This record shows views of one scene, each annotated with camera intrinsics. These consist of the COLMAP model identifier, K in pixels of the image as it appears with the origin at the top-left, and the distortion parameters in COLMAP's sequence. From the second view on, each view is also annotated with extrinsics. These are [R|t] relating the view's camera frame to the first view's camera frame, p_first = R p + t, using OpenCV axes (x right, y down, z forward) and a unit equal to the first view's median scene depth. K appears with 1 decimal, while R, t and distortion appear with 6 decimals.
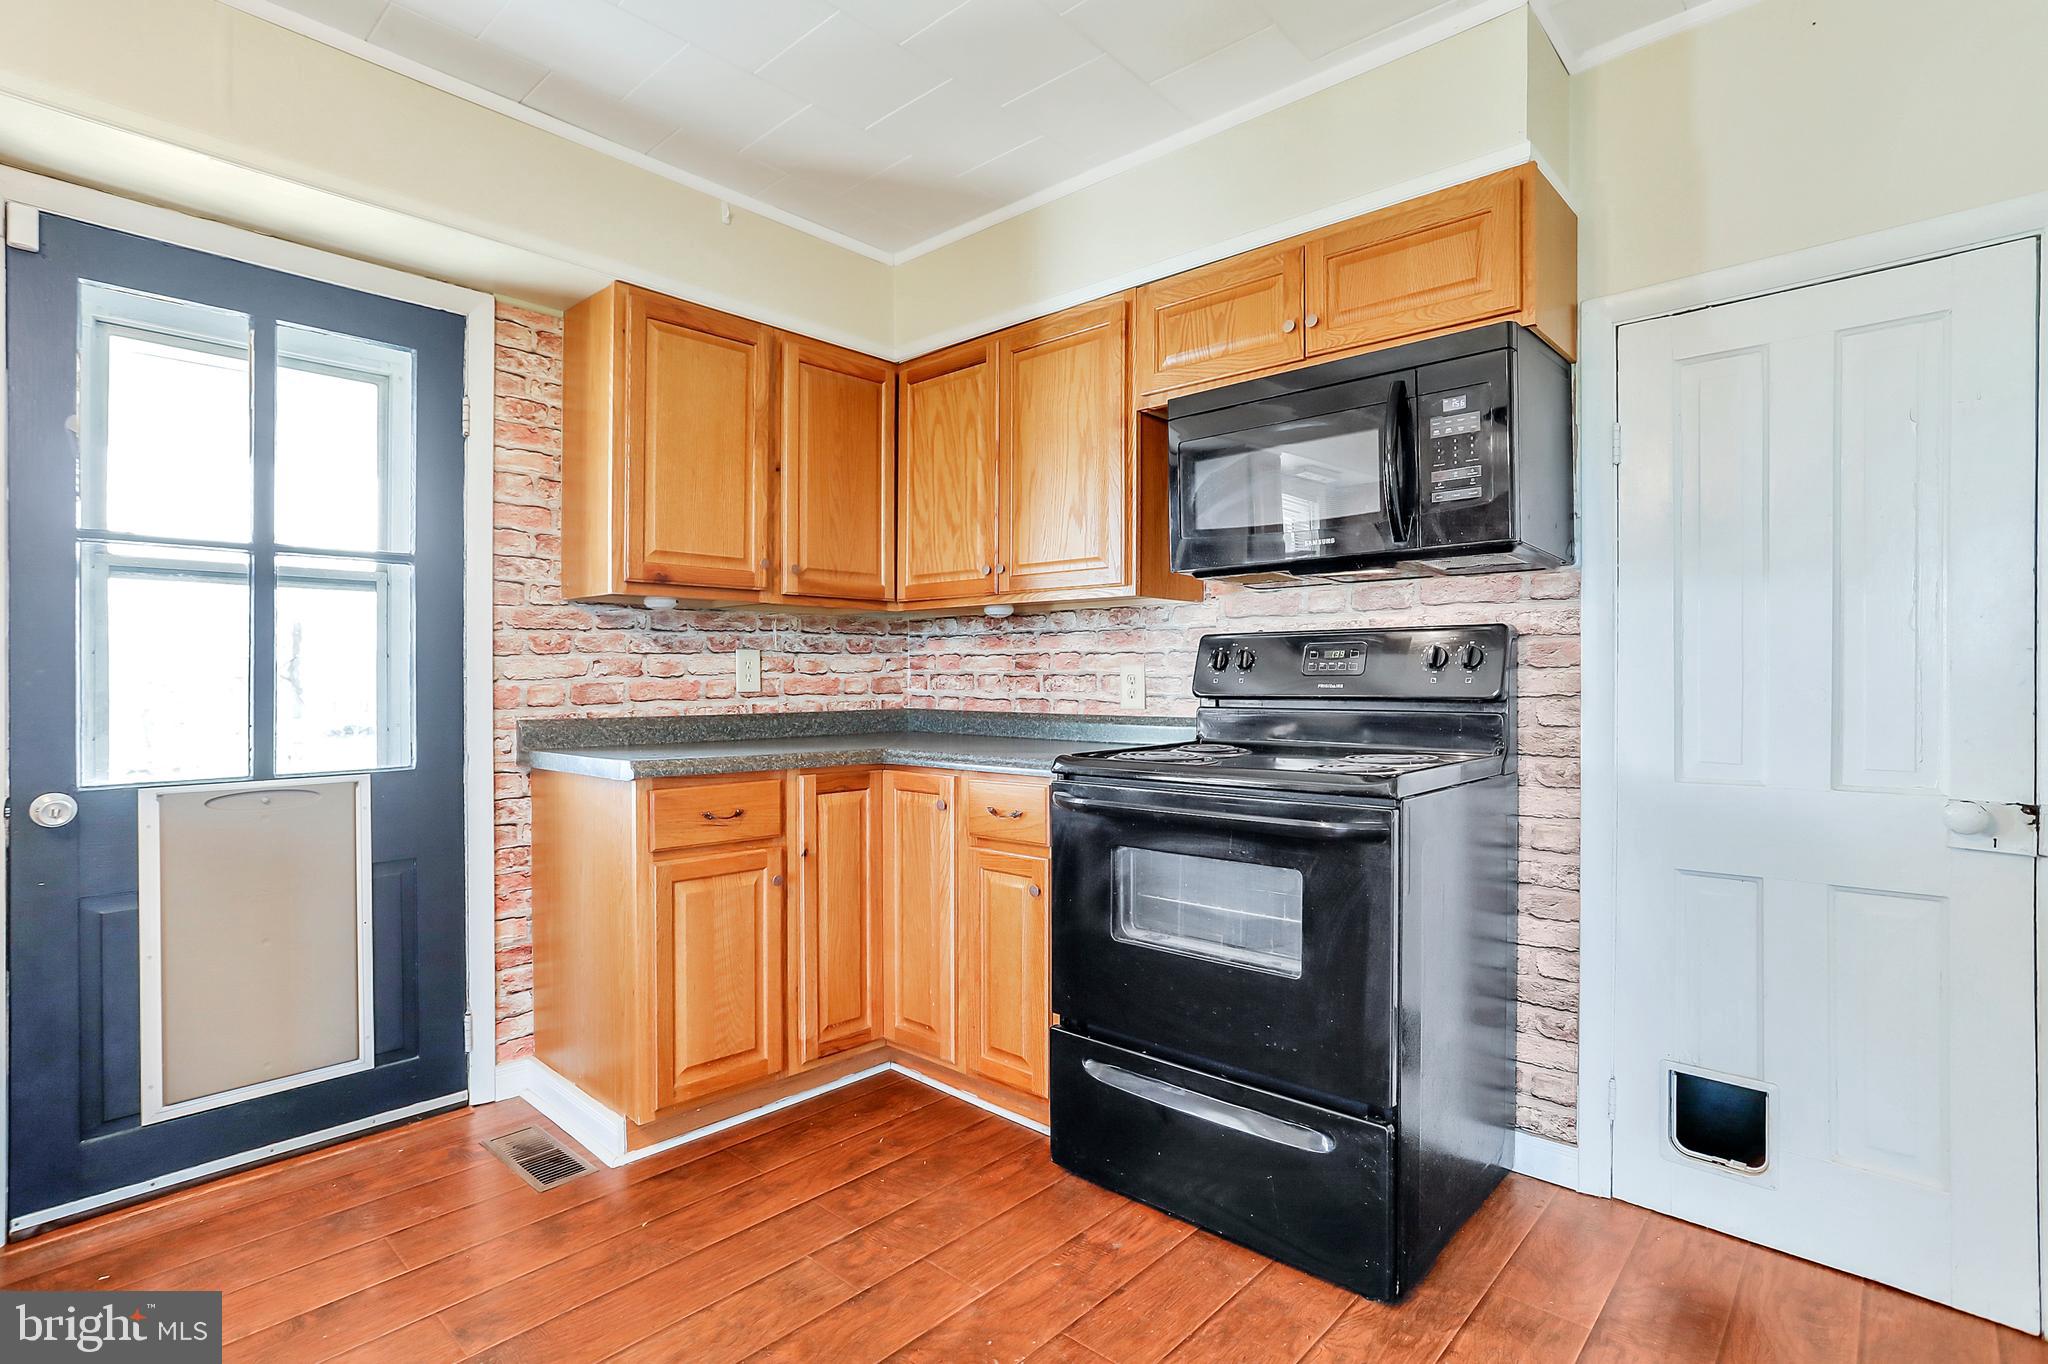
lens RADIAL K [[1000.8, 0, 1008.1], [0, 1000.8, 679.6], [0, 0, 1]] dist [-0.060762, 0.030620]
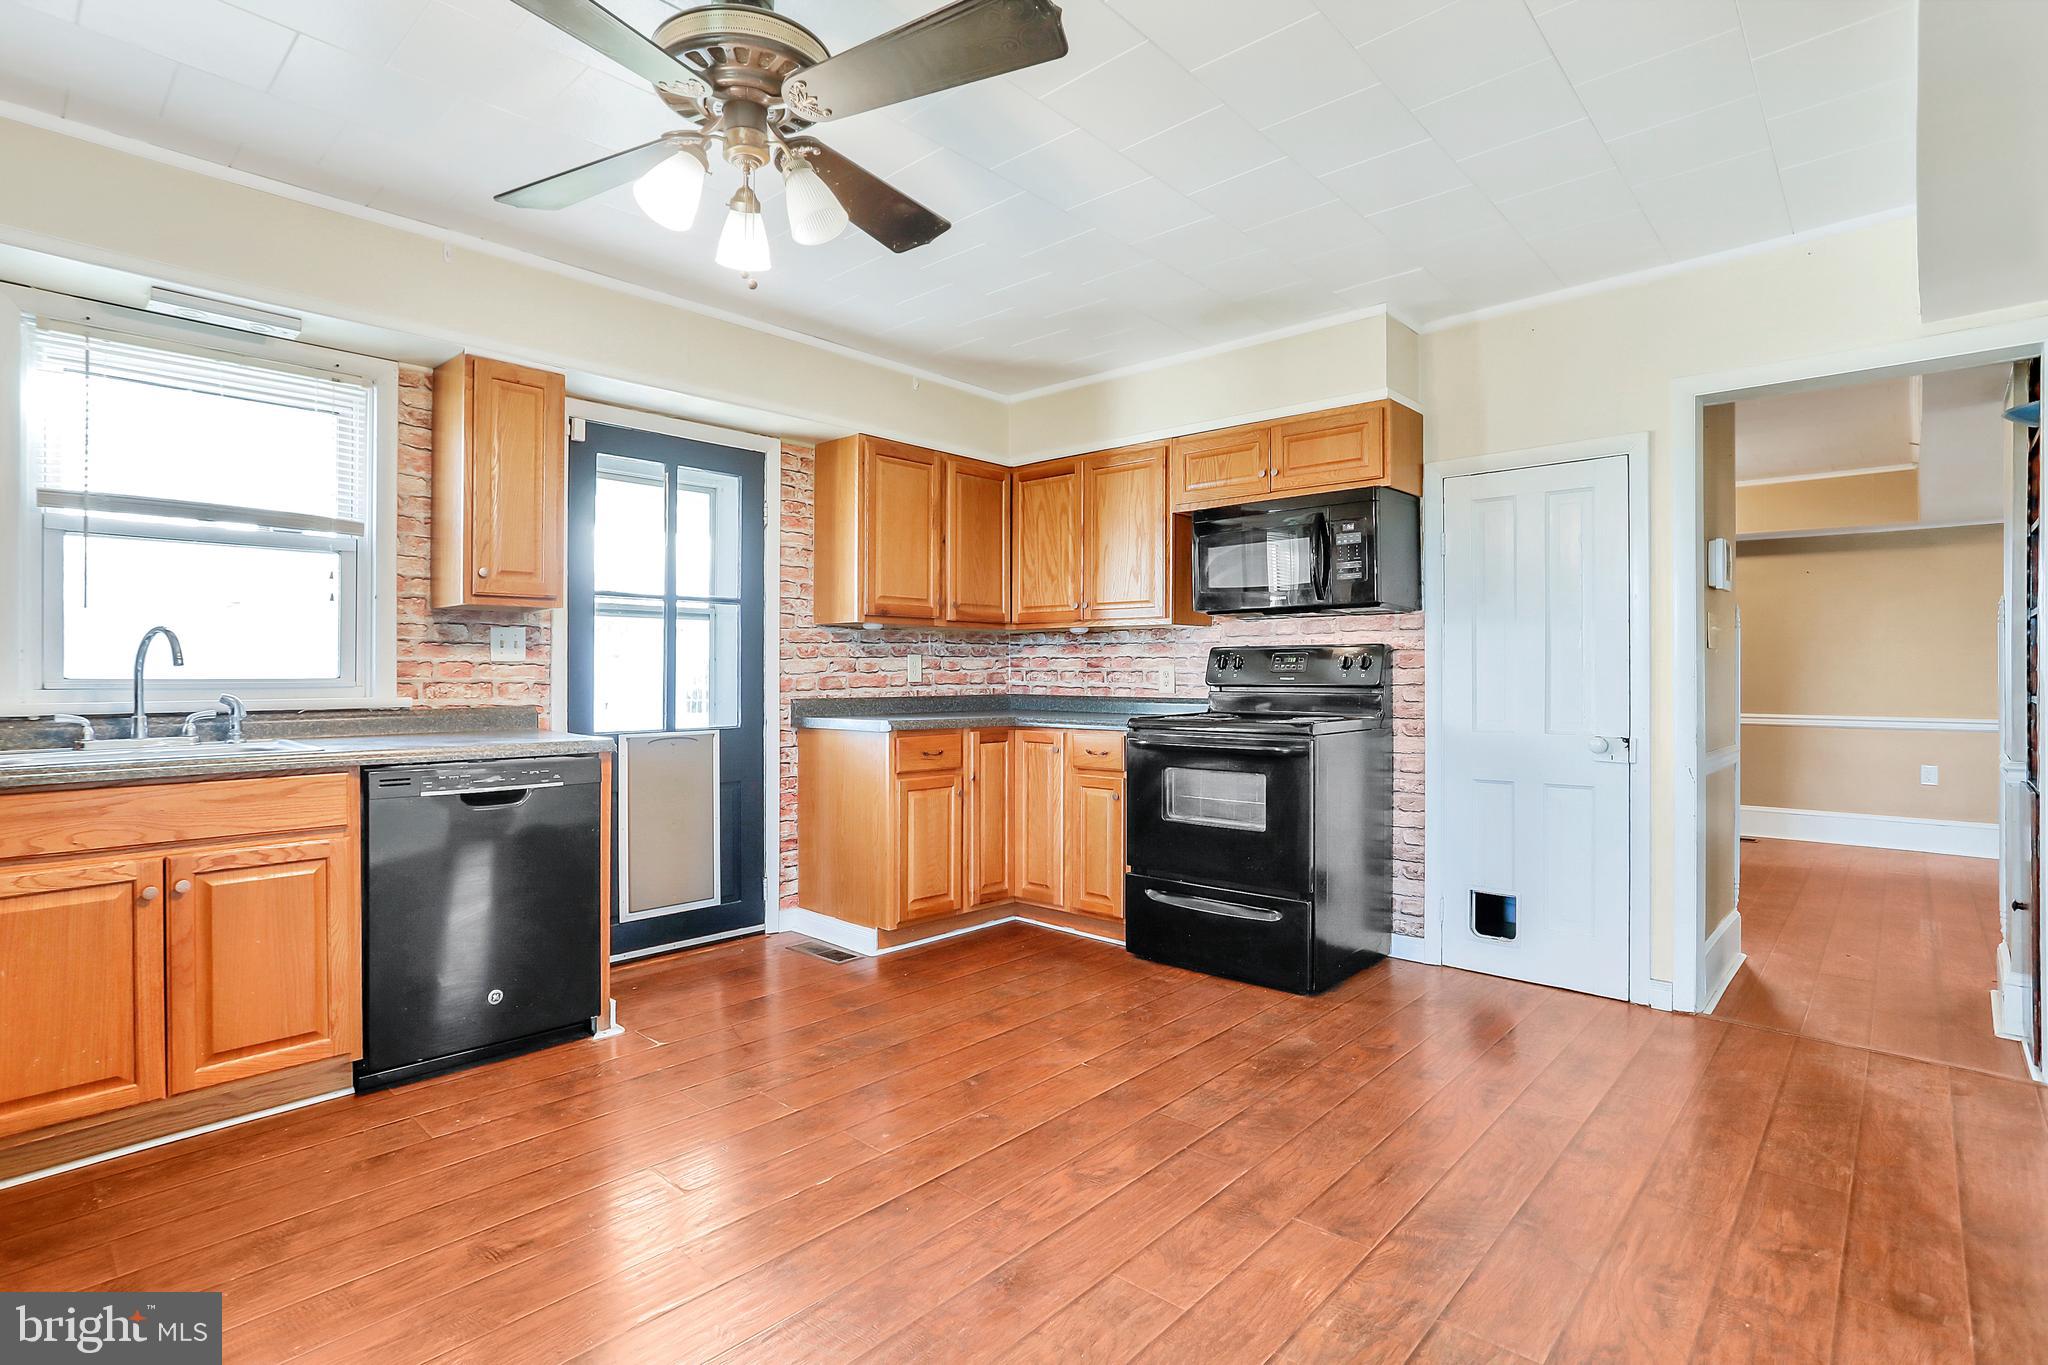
lens RADIAL K [[1006.7, 0, 1006.9], [0, 1006.7, 667.5], [0, 0, 1]] dist [-0.063662, 0.031002]
pose [[0.999996, 0.001752, -0.001986, -0.148324], [-0.001765, 0.999978, -0.006447, -0.000563], [0.001975, 0.006450, 0.999977, -0.696901]]
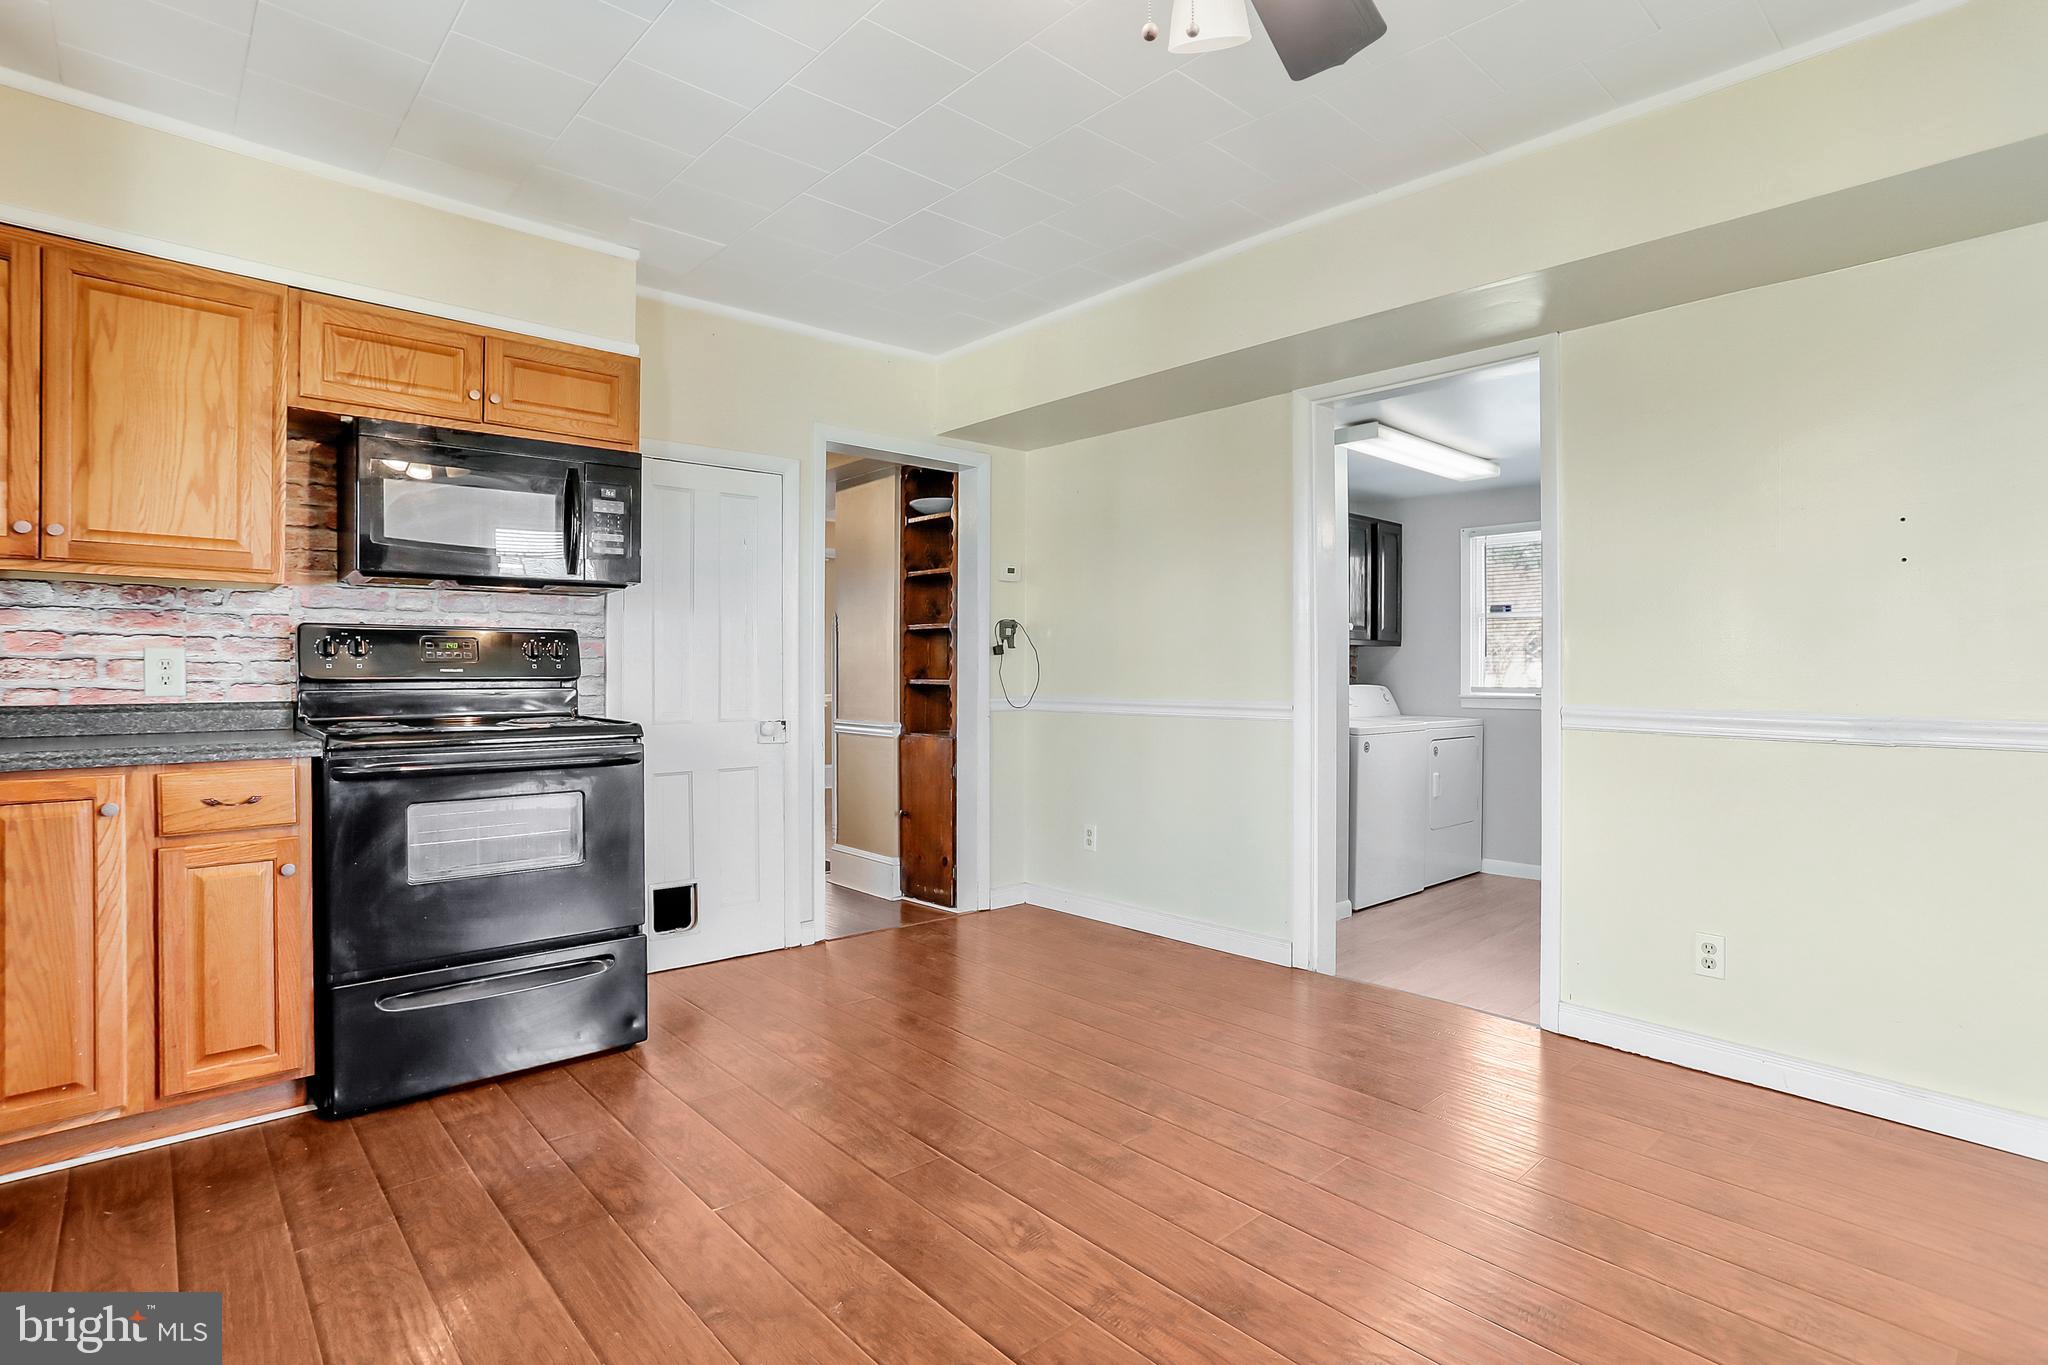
lens RADIAL K [[1014.0, 0, 1028.9], [0, 1014.0, 669.5], [0, 0, 1]] dist [-0.012607, 0.000158]
pose [[0.084366, -0.001976, 0.996433, -0.880137], [-0.003317, 0.999992, 0.002264, -0.000324], [-0.996429, -0.003496, 0.084359, 0.142786]]
